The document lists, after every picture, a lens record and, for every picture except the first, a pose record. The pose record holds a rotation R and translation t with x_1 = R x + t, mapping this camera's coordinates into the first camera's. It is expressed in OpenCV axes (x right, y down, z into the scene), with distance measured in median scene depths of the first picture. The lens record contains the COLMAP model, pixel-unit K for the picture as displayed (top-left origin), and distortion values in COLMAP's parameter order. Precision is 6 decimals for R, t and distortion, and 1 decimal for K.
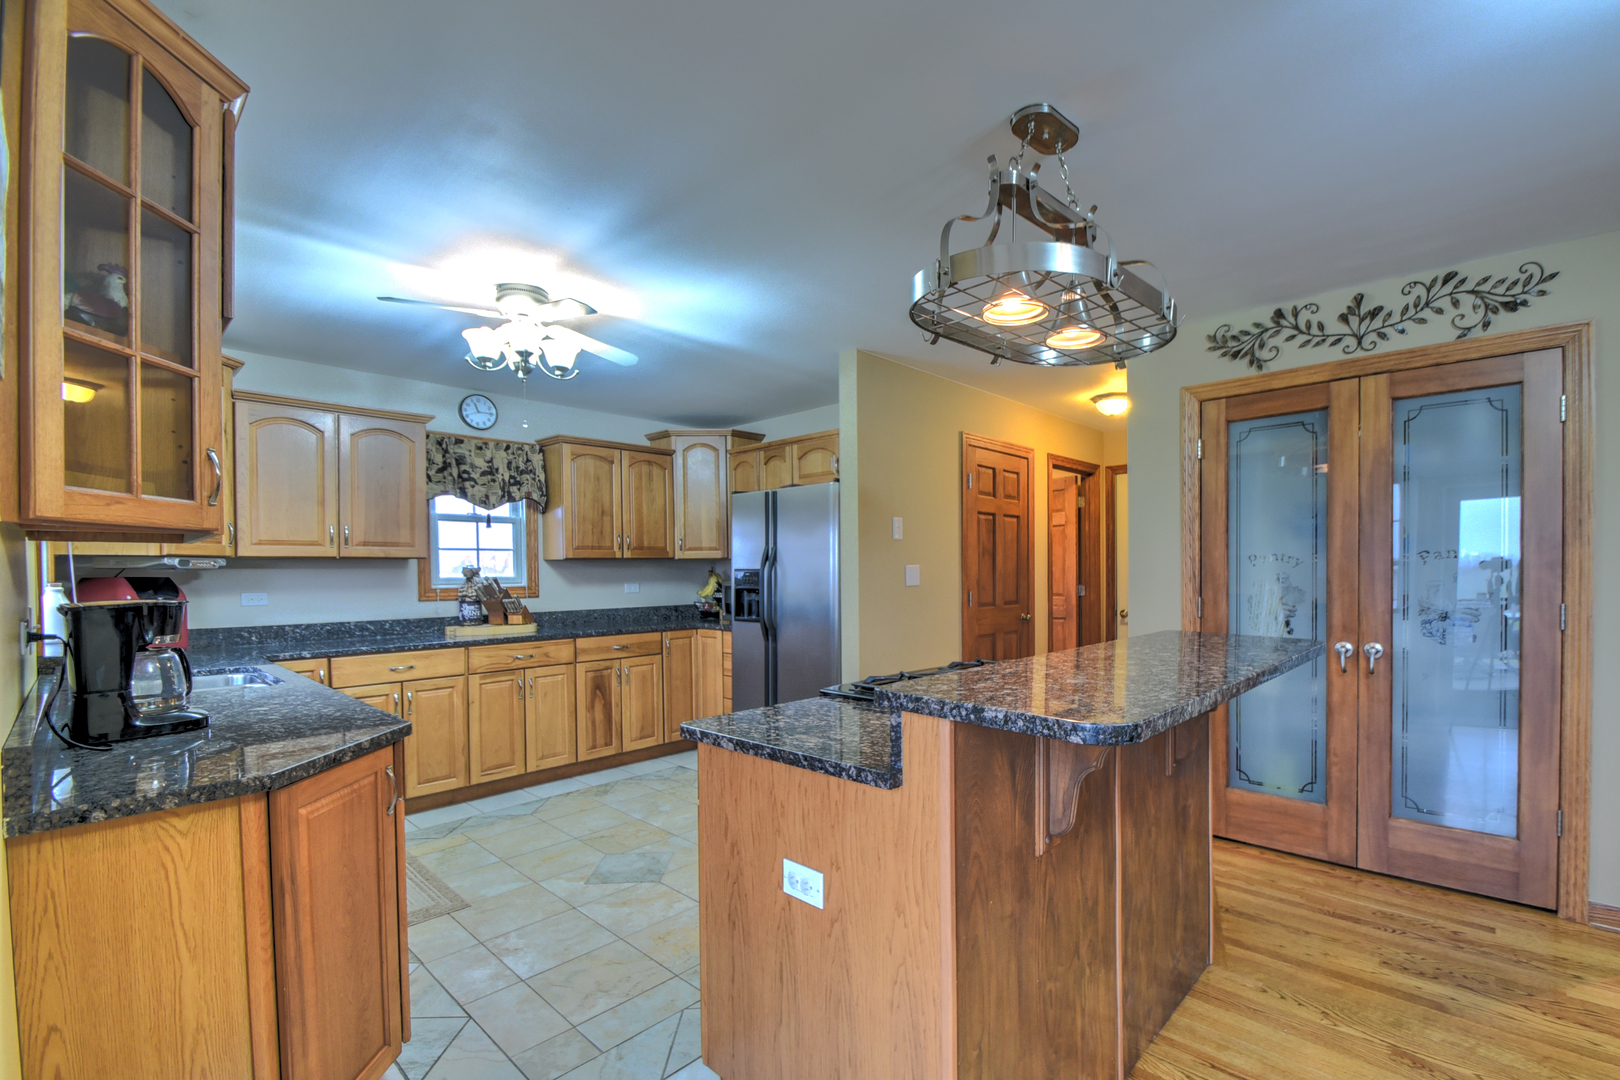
lens RADIAL K [[713.5, 0, 848.6], [0, 713.5, 575.6], [0, 0, 1]] dist [0.017086, -0.020353]
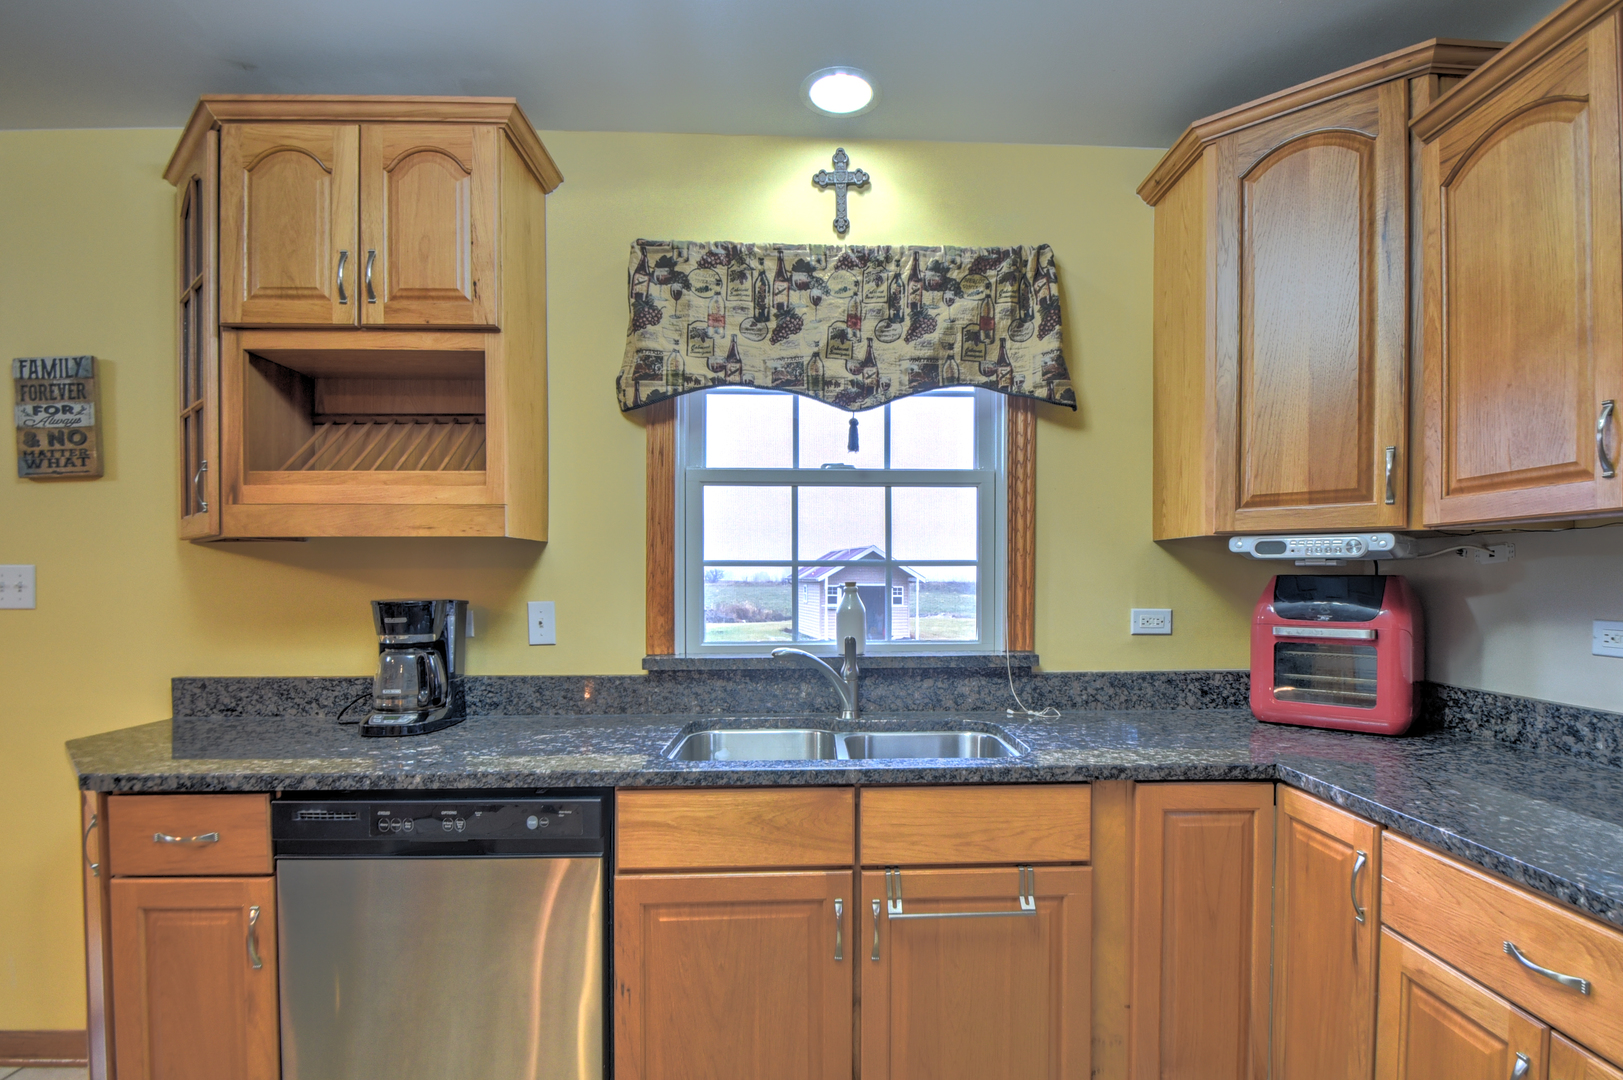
lens RADIAL K [[821.8, 0, 823.9], [0, 821.8, 586.4], [0, 0, 1]] dist [-0.010505, -0.000488]
pose [[-0.717861, 0.017685, -0.695962, -0.213296], [0.002005, 0.999726, 0.023336, -0.002740], [0.696184, 0.015356, -0.717699, 0.832075]]
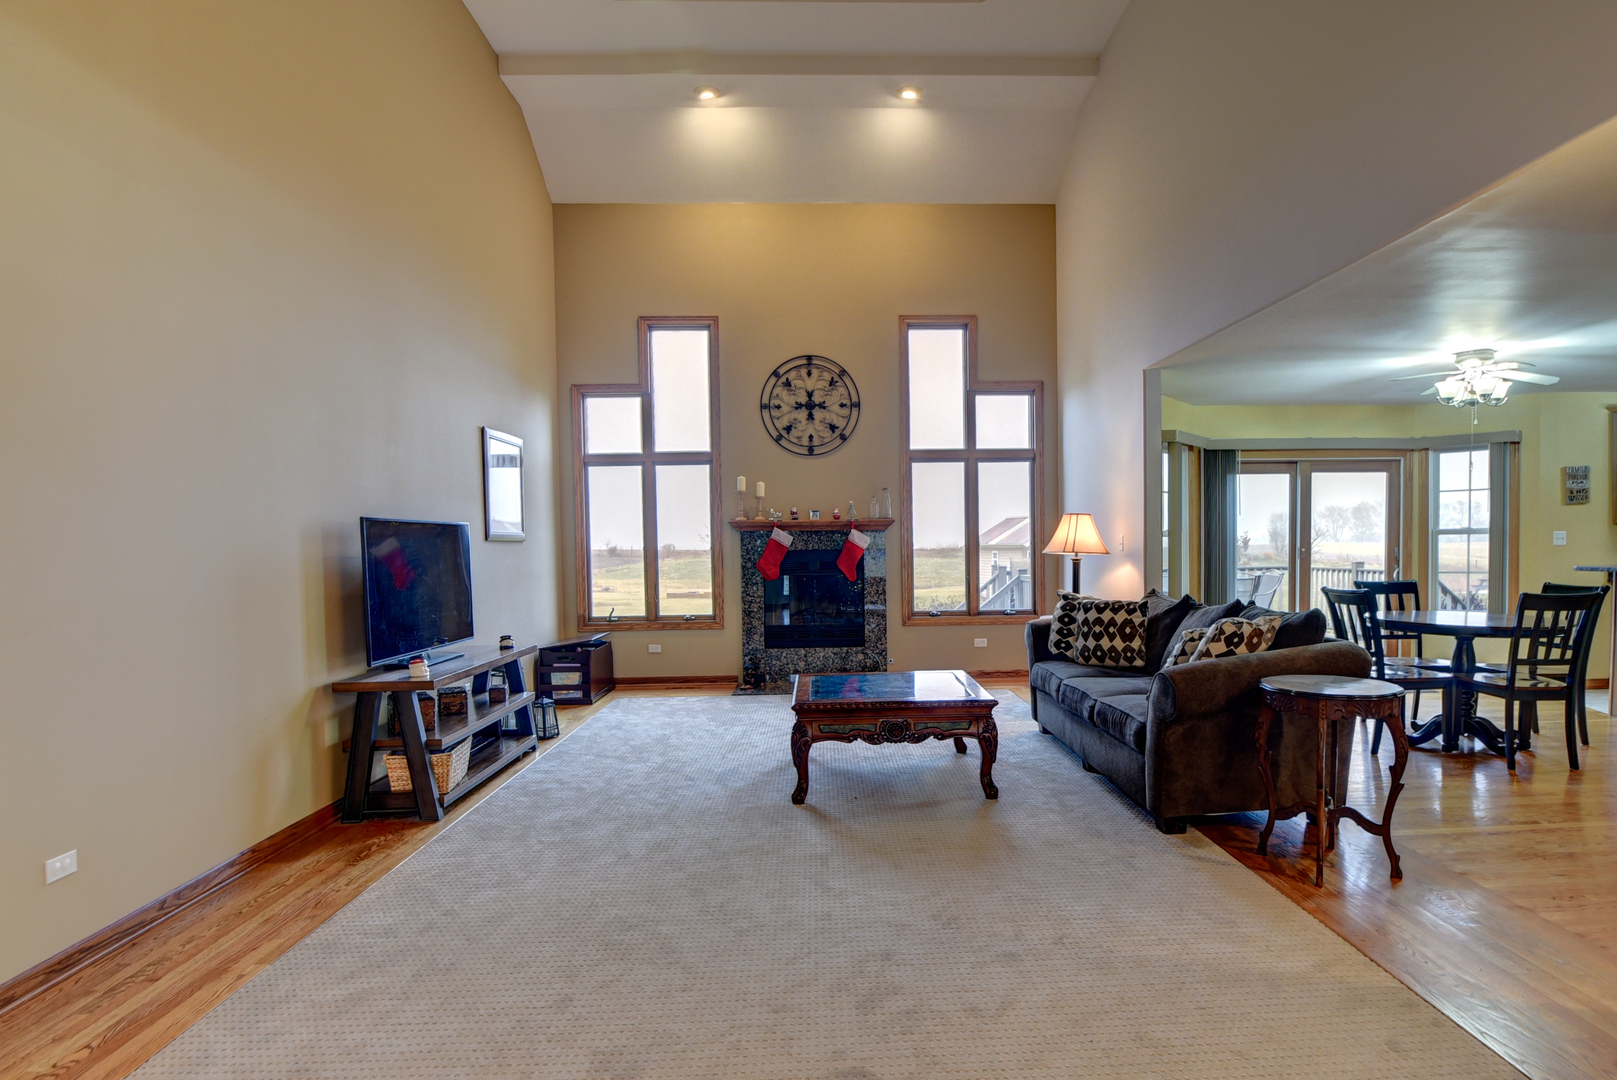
lens RADIAL K [[906.9, 0, 836.5], [0, 906.9, 587.6], [0, 0, 1]] dist [-0.021717, -0.001024]
pose [[-0.721211, 0.050849, -0.690846, 1.847928], [0.015155, 0.998222, 0.057653, -0.016546], [0.692549, 0.031110, -0.720700, 0.442318]]
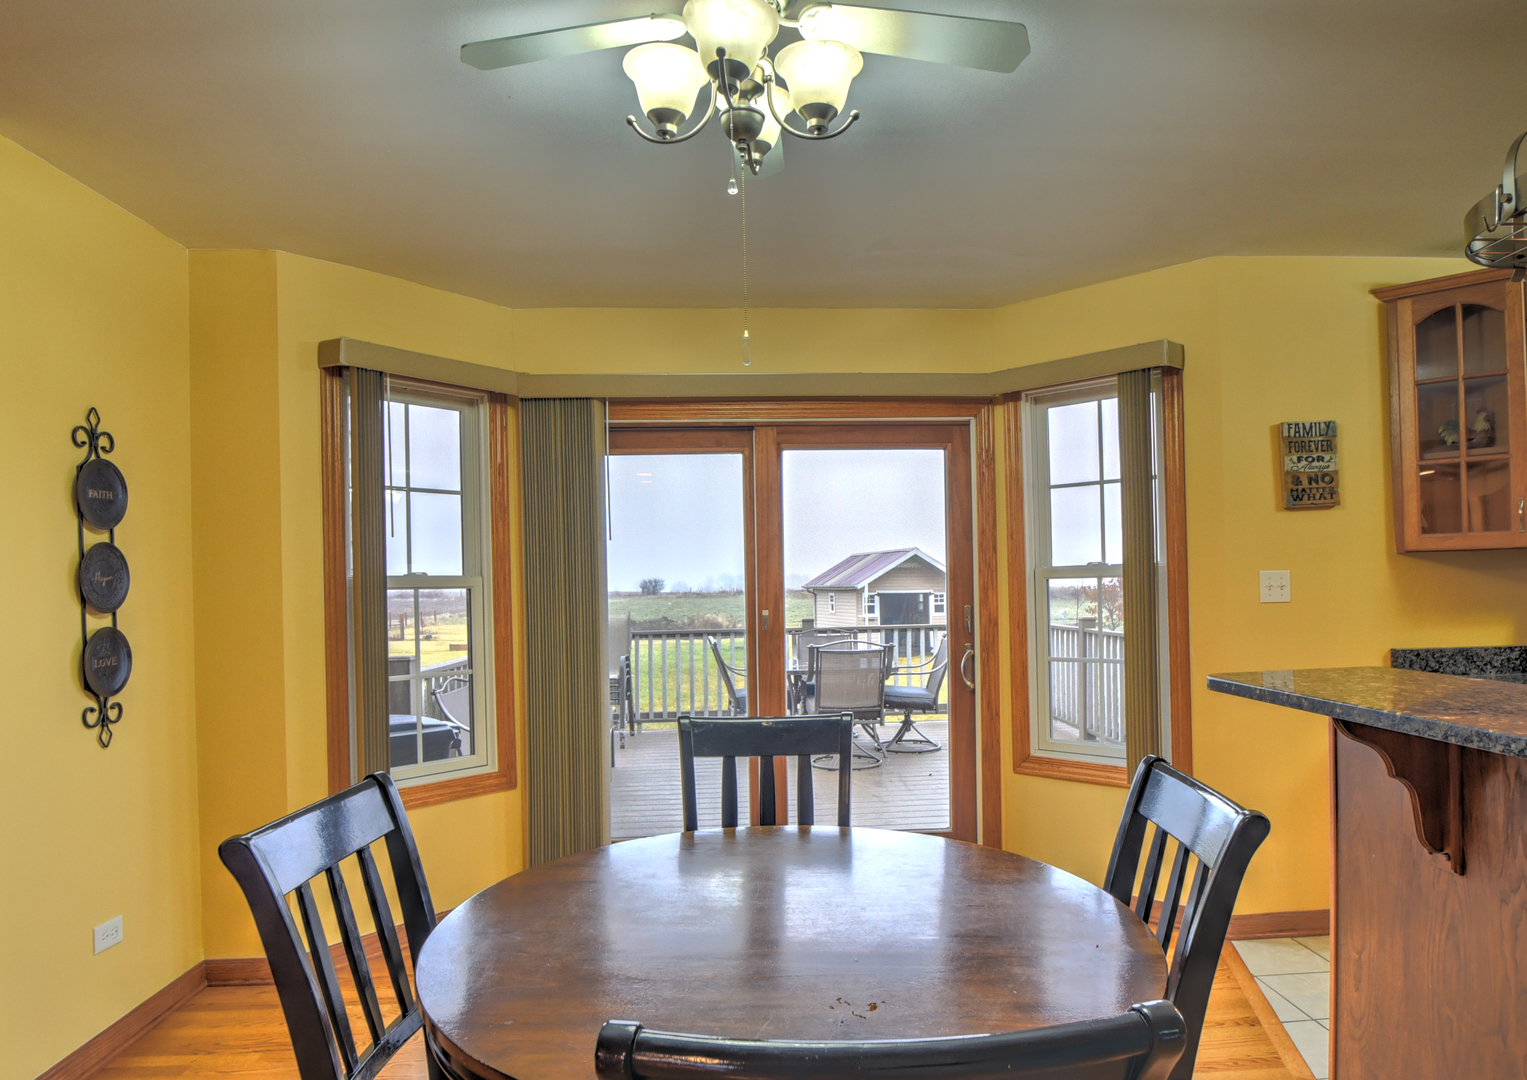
lens RADIAL K [[949.1, 0, 766.1], [0, 949.1, 583.2], [0, 0, 1]] dist [-0.000782, -0.030185]
pose [[-0.700789, 0.020762, -0.713067, 0.603659], [0.019827, 0.999757, 0.009623, -0.010332], [0.713093, -0.007394, -0.701030, 0.417866]]
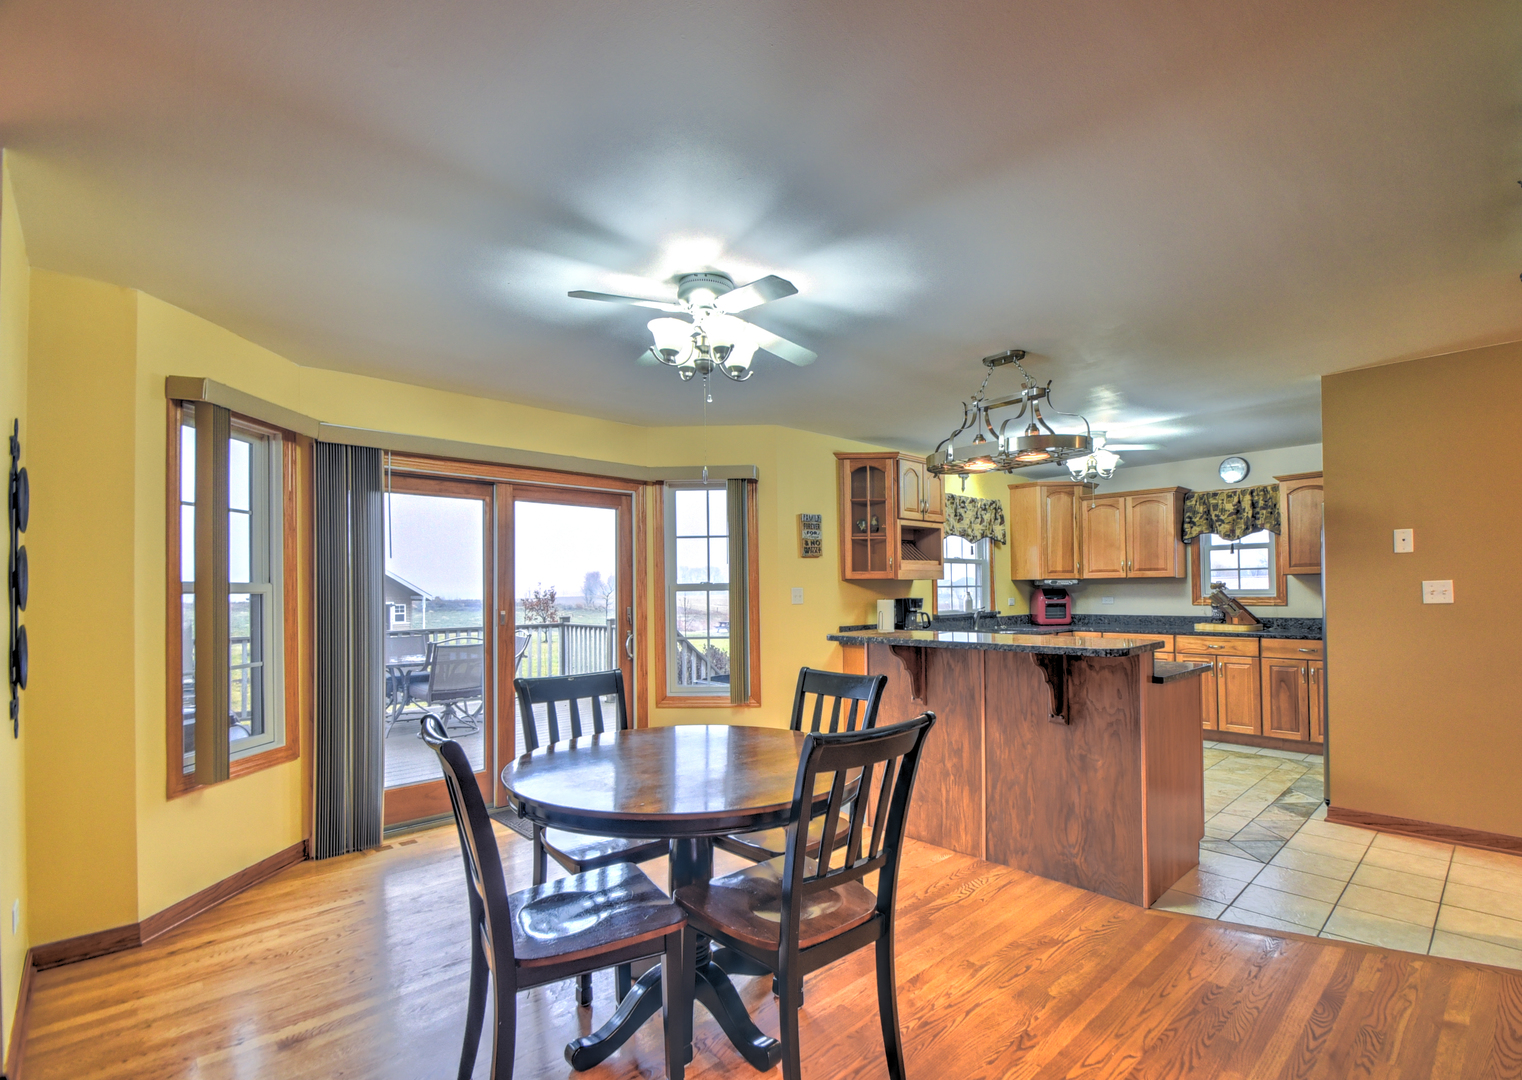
lens RADIAL K [[724.7, 0, 816.5], [0, 724.7, 585.8], [0, 0, 1]] dist [0.000207, -0.000201]
pose [[-0.050253, 0.002369, -0.998734, 0.918485], [0.003717, 0.999991, 0.002185, -0.010814], [0.998730, -0.003603, -0.050261, 0.268576]]
